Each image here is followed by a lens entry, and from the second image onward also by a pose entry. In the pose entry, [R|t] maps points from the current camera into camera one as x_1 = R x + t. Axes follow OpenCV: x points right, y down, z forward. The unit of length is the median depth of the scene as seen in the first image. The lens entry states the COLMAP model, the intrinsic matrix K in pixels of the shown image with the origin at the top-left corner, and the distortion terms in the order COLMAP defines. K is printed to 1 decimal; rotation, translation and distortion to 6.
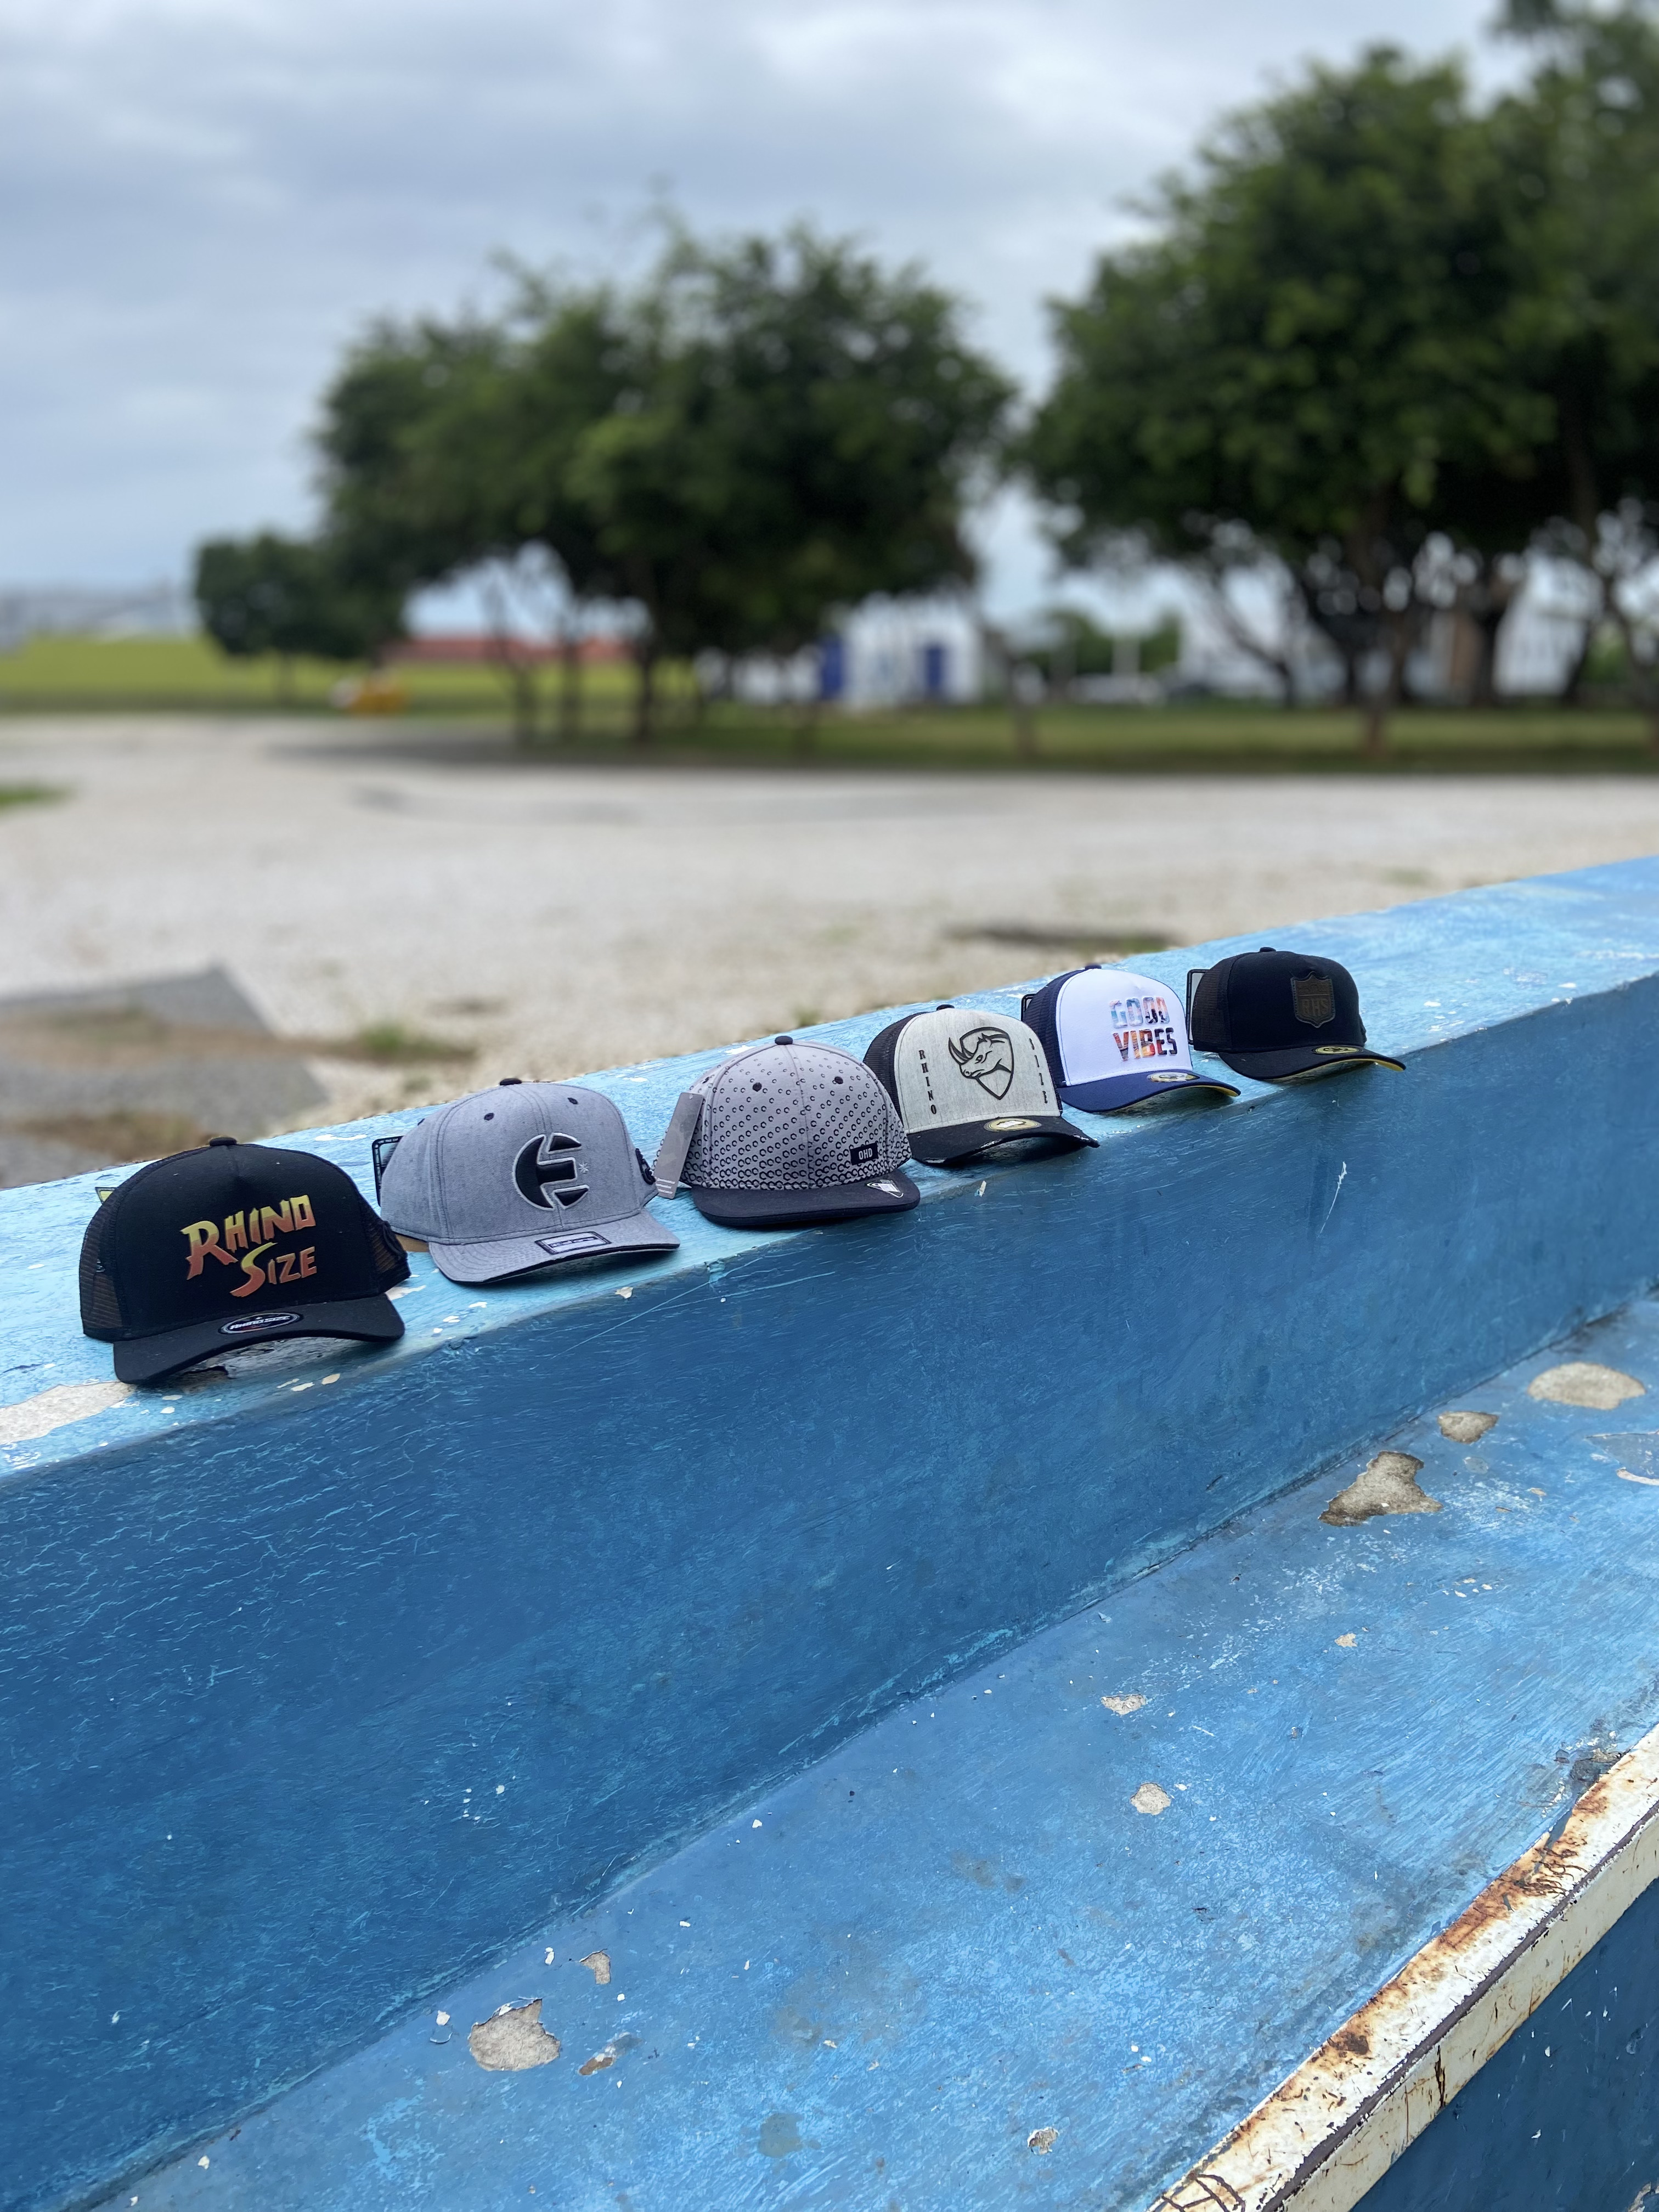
lens RADIAL K [[1682.3, 0, 851.2], [0, 1682.3, 1093.6], [0, 0, 1]] dist [0.112714, -0.149709]
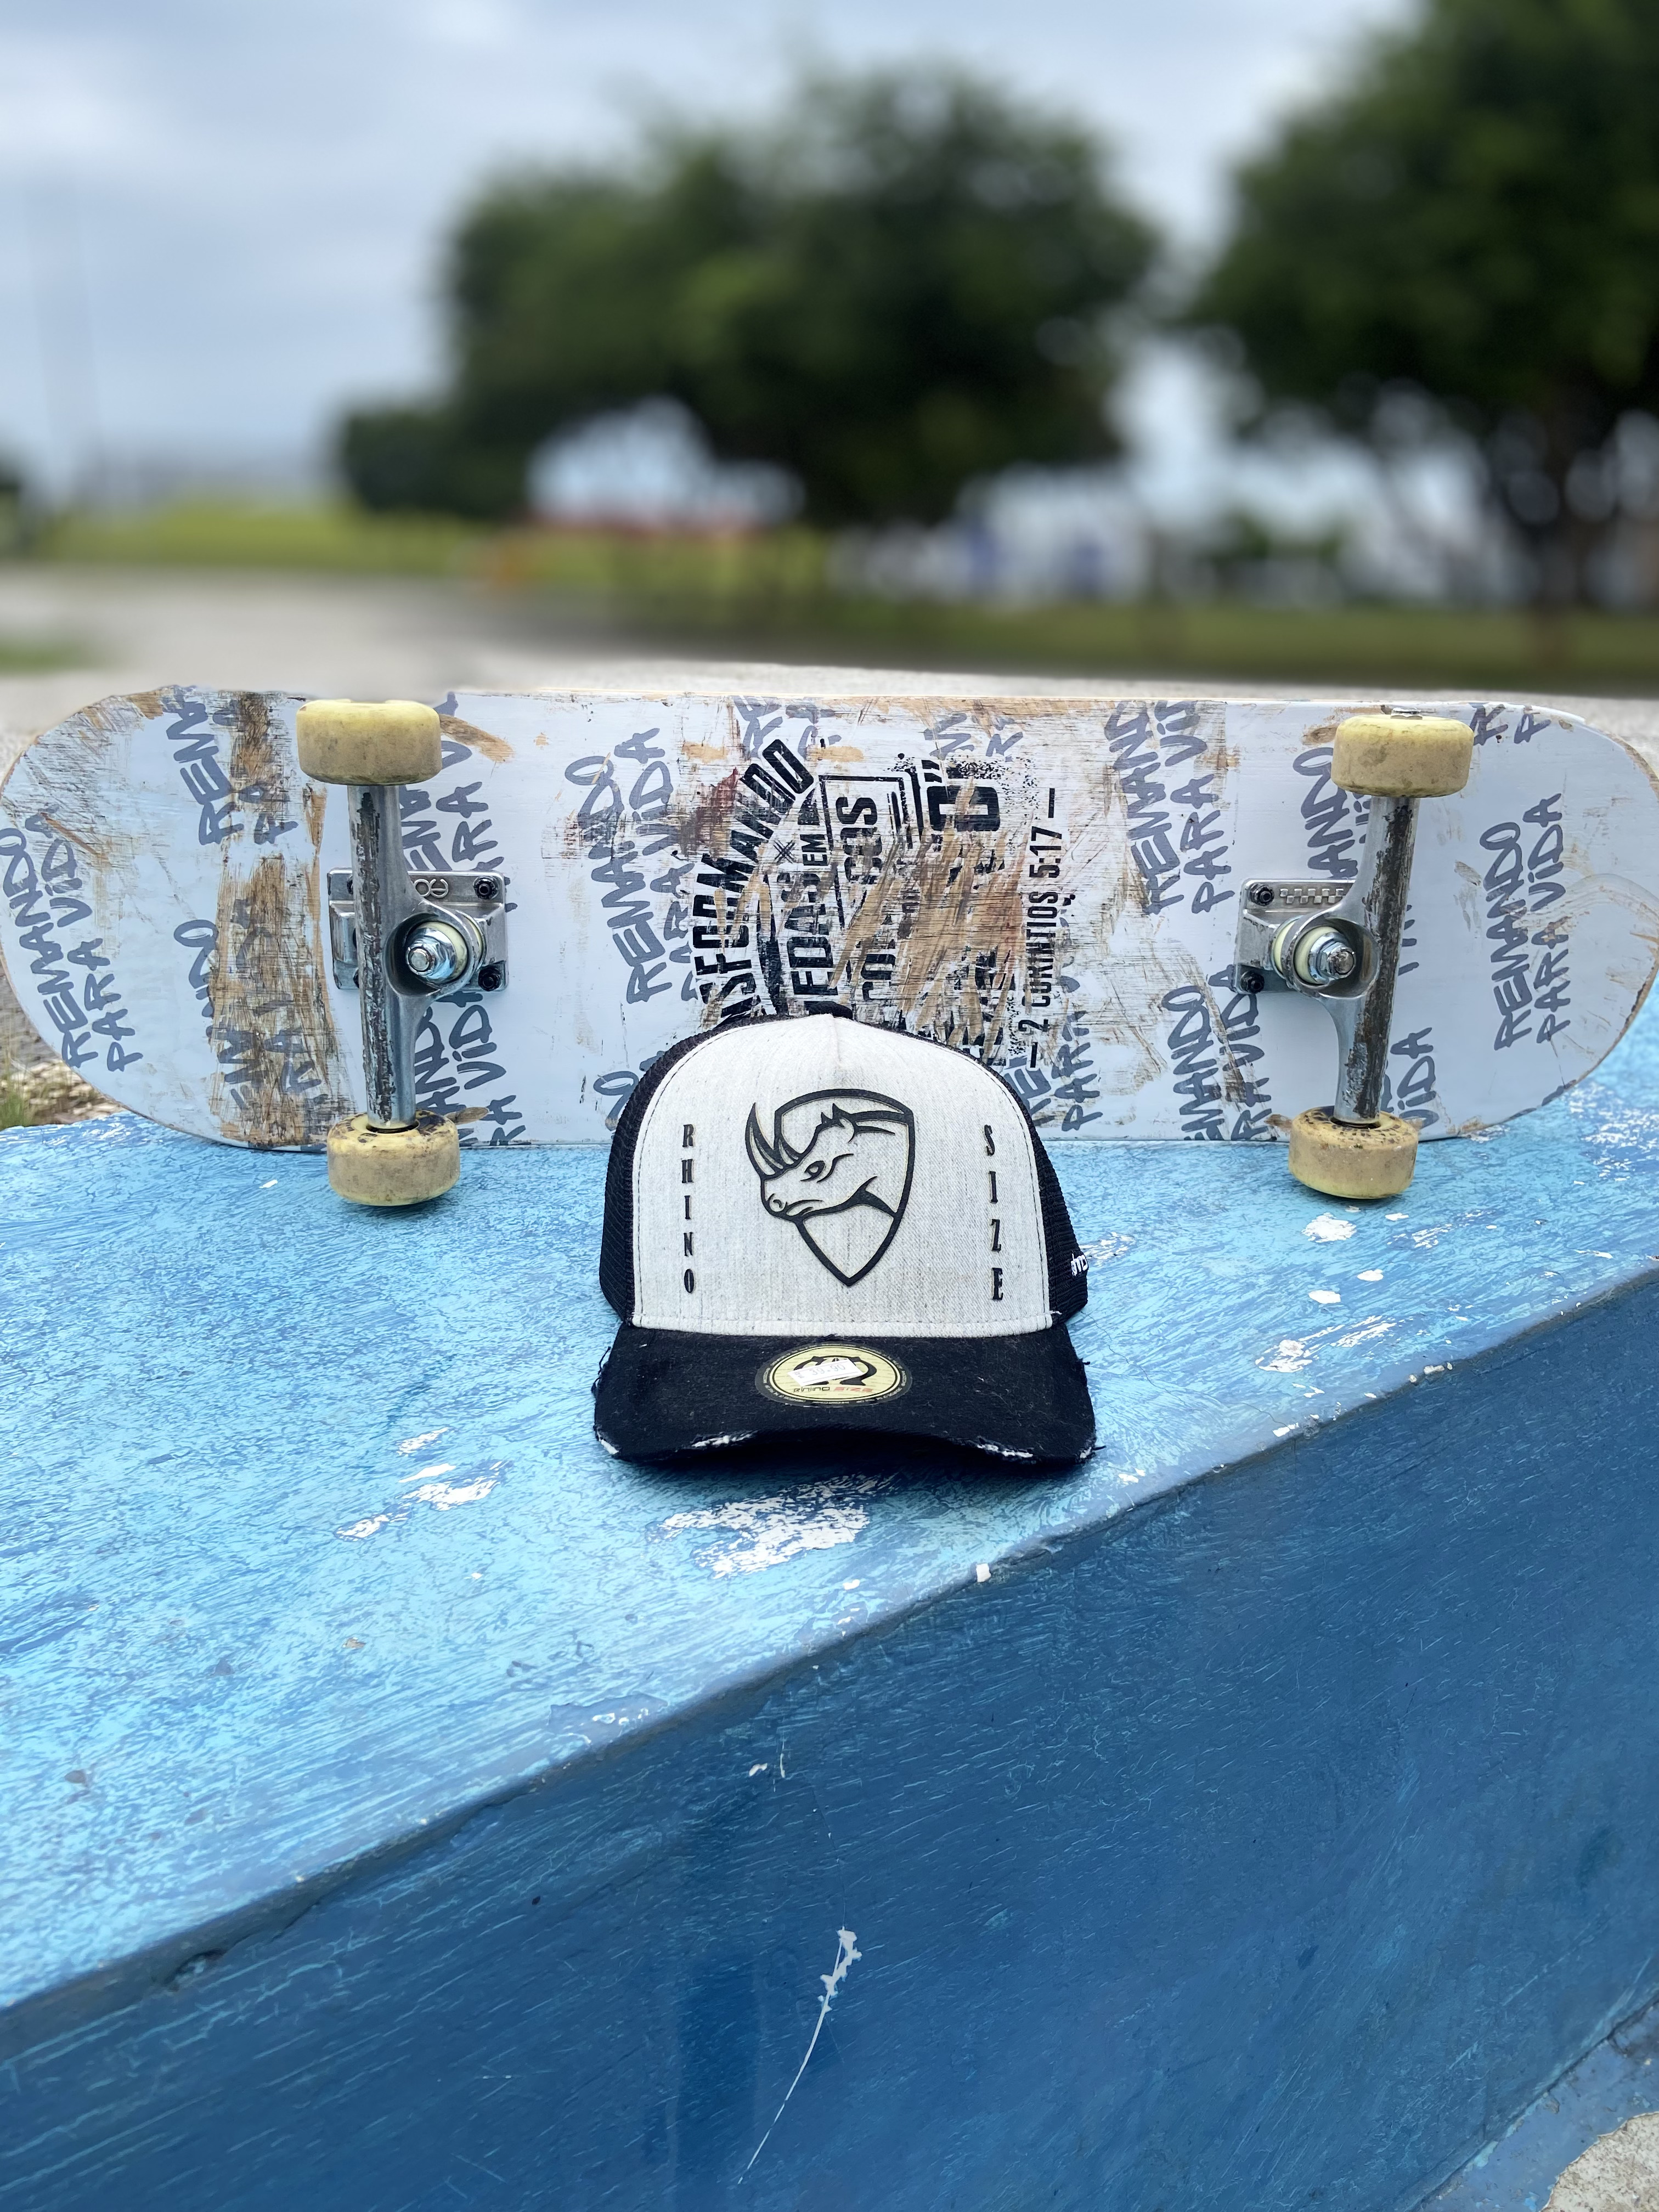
lens RADIAL K [[1682.3, 0, 852.2], [0, 1682.3, 1099.3], [0, 0, 1]] dist [0.112714, -0.149709]
pose [[0.995548, 0.056119, -0.075725, 0.227962], [-0.051273, 0.996601, 0.064485, -0.082935], [0.079086, -0.060315, 0.995041, 0.547164]]
